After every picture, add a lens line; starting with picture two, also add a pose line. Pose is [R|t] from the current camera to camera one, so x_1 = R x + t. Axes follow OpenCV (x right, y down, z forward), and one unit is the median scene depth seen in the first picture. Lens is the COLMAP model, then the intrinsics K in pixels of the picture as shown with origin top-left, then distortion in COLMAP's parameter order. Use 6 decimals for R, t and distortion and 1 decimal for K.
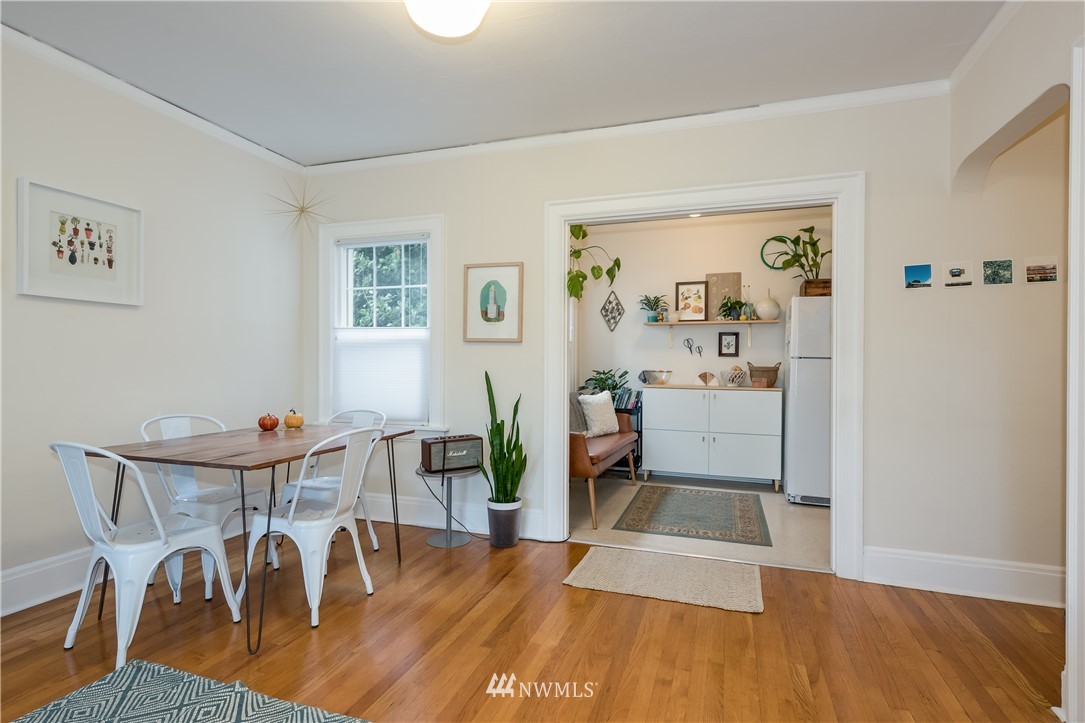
lens RADIAL K [[530.7, 0, 543.9], [0, 530.7, 362.3], [0, 0, 1]] dist [-0.000200, -0.000012]
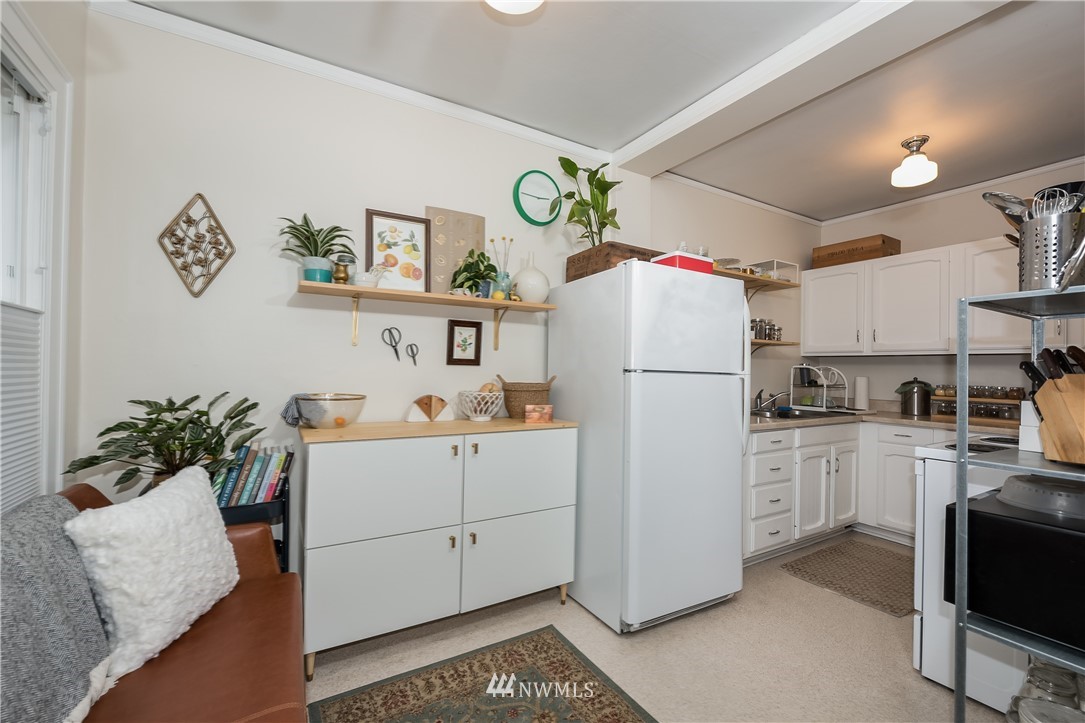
lens RADIAL K [[445.5, 0, 544.5], [0, 445.5, 367.7], [0, 0, 1]] dist [-0.011905, -0.000301]
pose [[0.644622, 0.001874, 0.764499, 0.049058], [-0.004353, 0.999990, 0.001219, -0.008936], [-0.764489, -0.004113, 0.644624, 0.638343]]
